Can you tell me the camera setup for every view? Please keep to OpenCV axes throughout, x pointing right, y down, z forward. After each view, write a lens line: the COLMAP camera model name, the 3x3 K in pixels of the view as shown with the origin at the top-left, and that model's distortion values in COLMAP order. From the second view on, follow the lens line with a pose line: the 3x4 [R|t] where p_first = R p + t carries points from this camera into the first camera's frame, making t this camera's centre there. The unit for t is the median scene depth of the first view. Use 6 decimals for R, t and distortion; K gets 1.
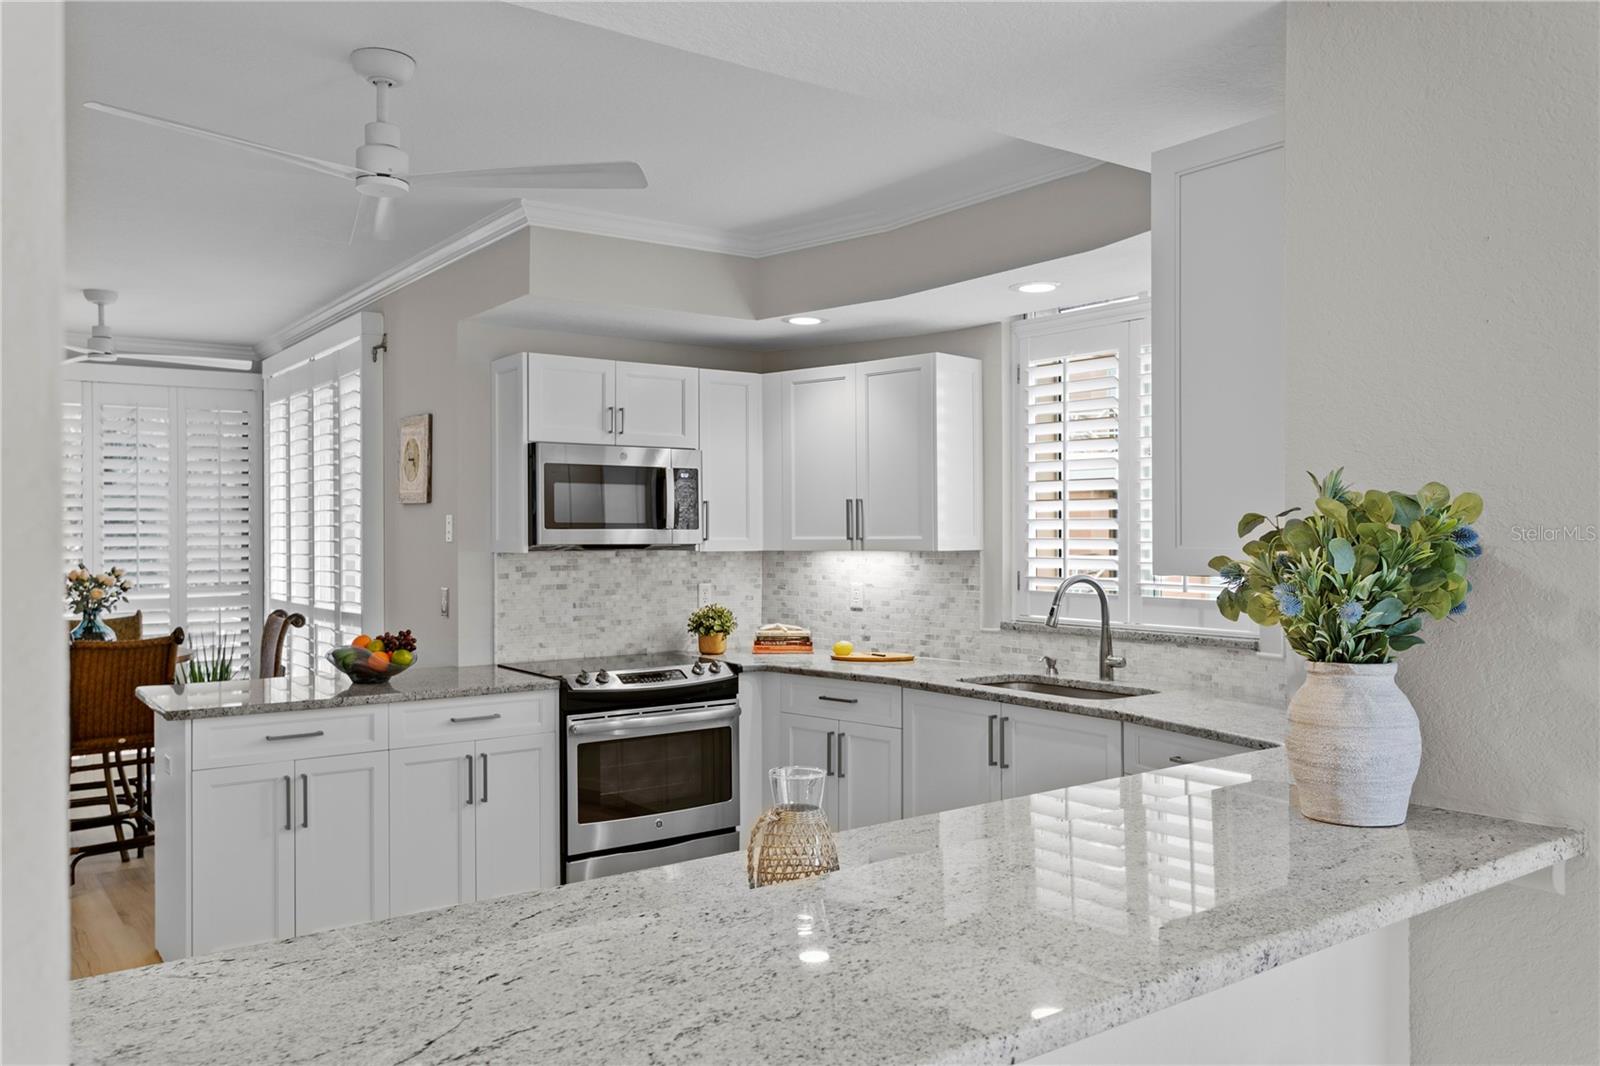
lens RADIAL K [[1201.7, 0, 783.5], [0, 1201.7, 535.4], [0, 0, 1]] dist [-0.021939, -0.000518]
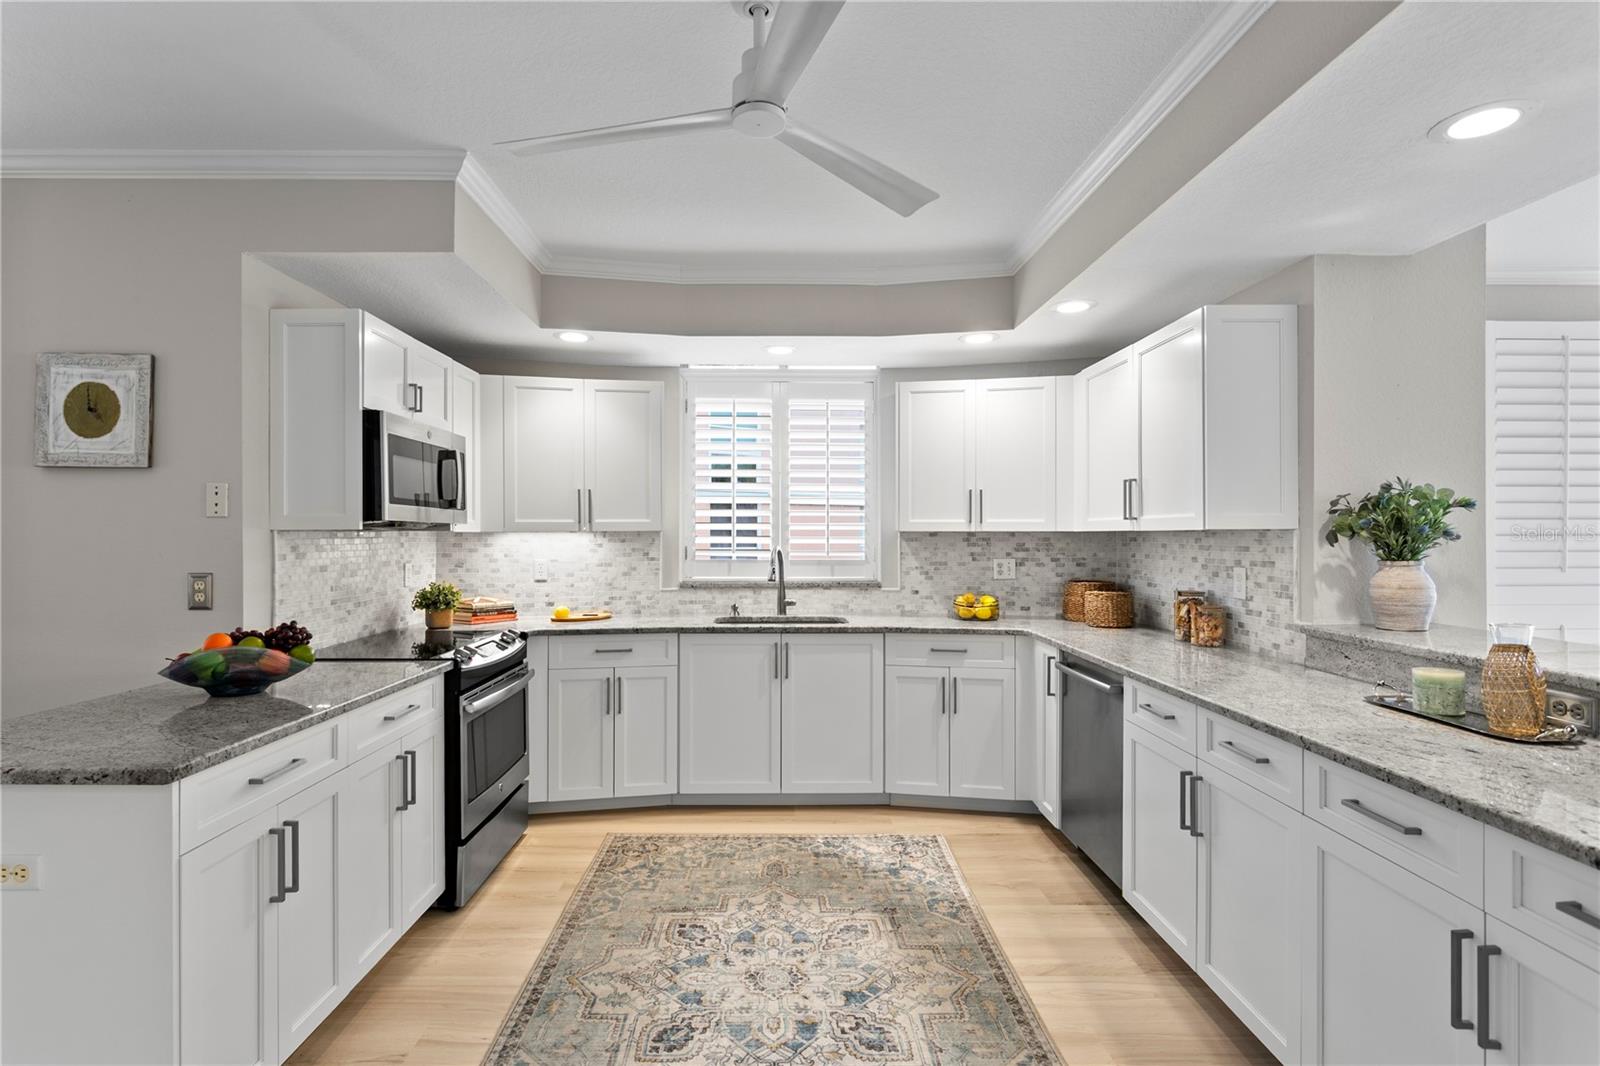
lens RADIAL K [[793.6, 0, 779.0], [0, 793.6, 533.8], [0, 0, 1]] dist [-0.013178, 0.005072]
pose [[0.579882, 0.003656, 0.814692, -0.476608], [0.001871, 0.999981, -0.005819, 0.020171], [-0.814698, 0.004899, 0.579864, 0.360386]]
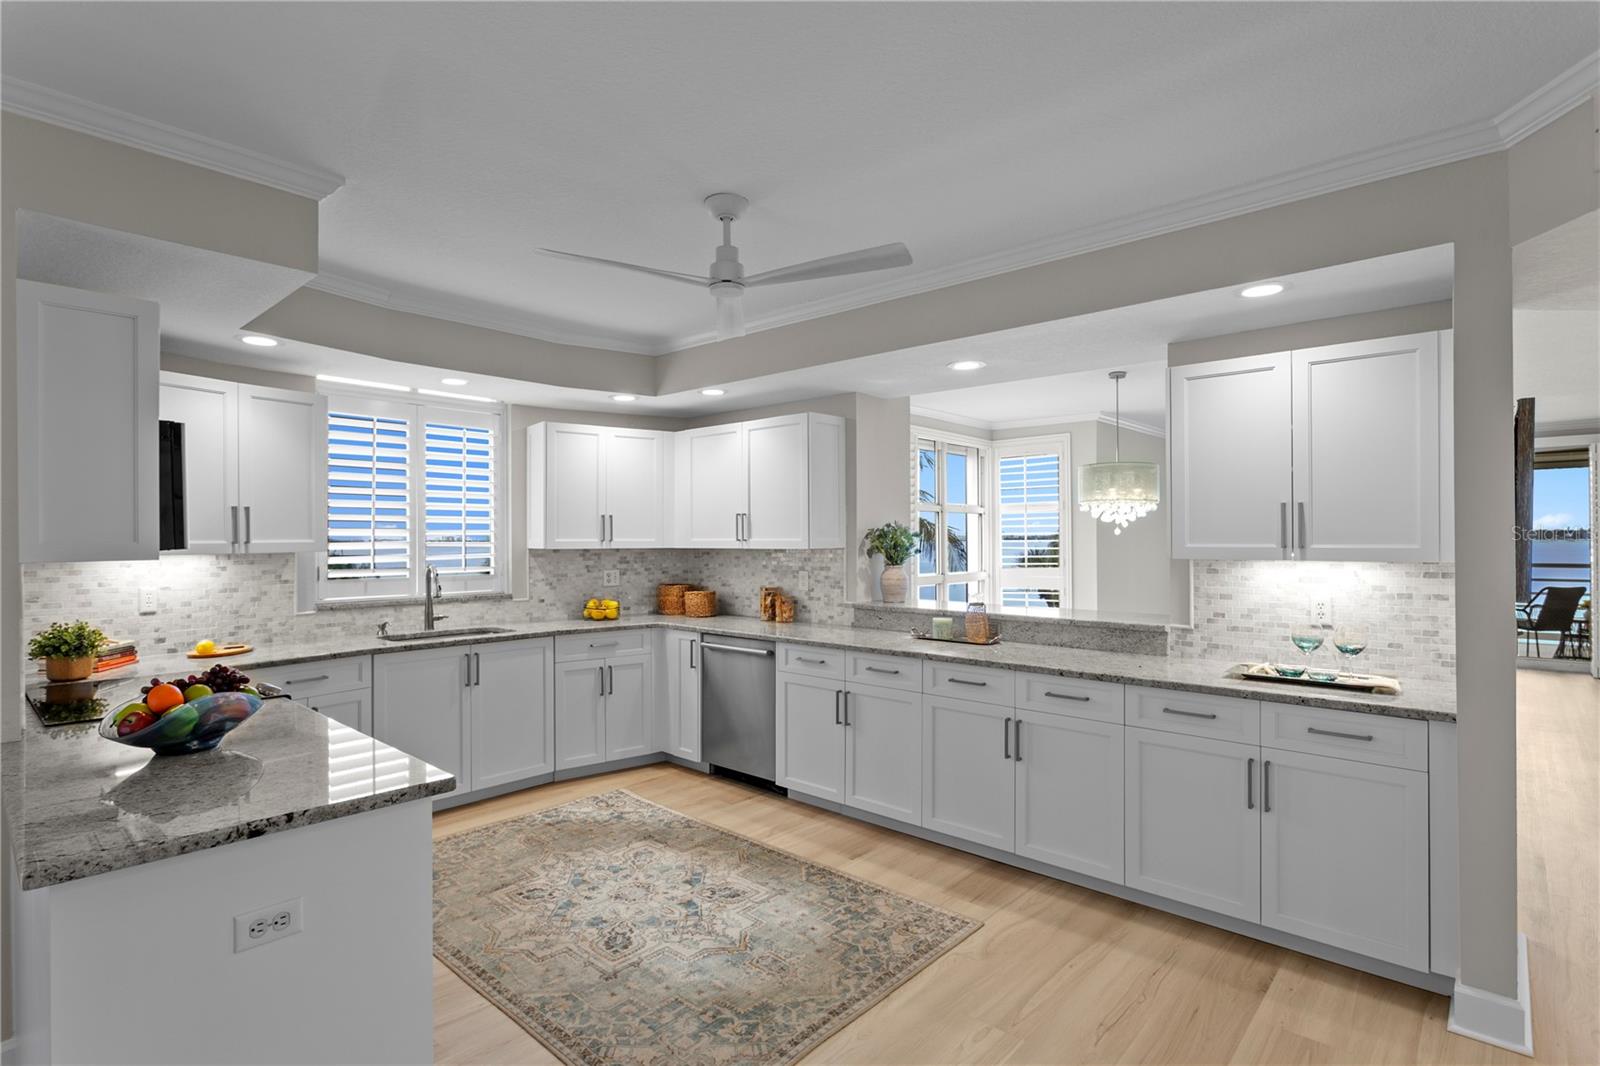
lens RADIAL K [[793.6, 0, 788.0], [0, 793.6, 530.5], [0, 0, 1]] dist [-0.013178, 0.005072]
pose [[-0.205207, 0.013310, 0.978628, -0.736105], [0.007902, 0.999897, -0.011942, 0.004303], [-0.978687, 0.005282, -0.205291, 0.645560]]
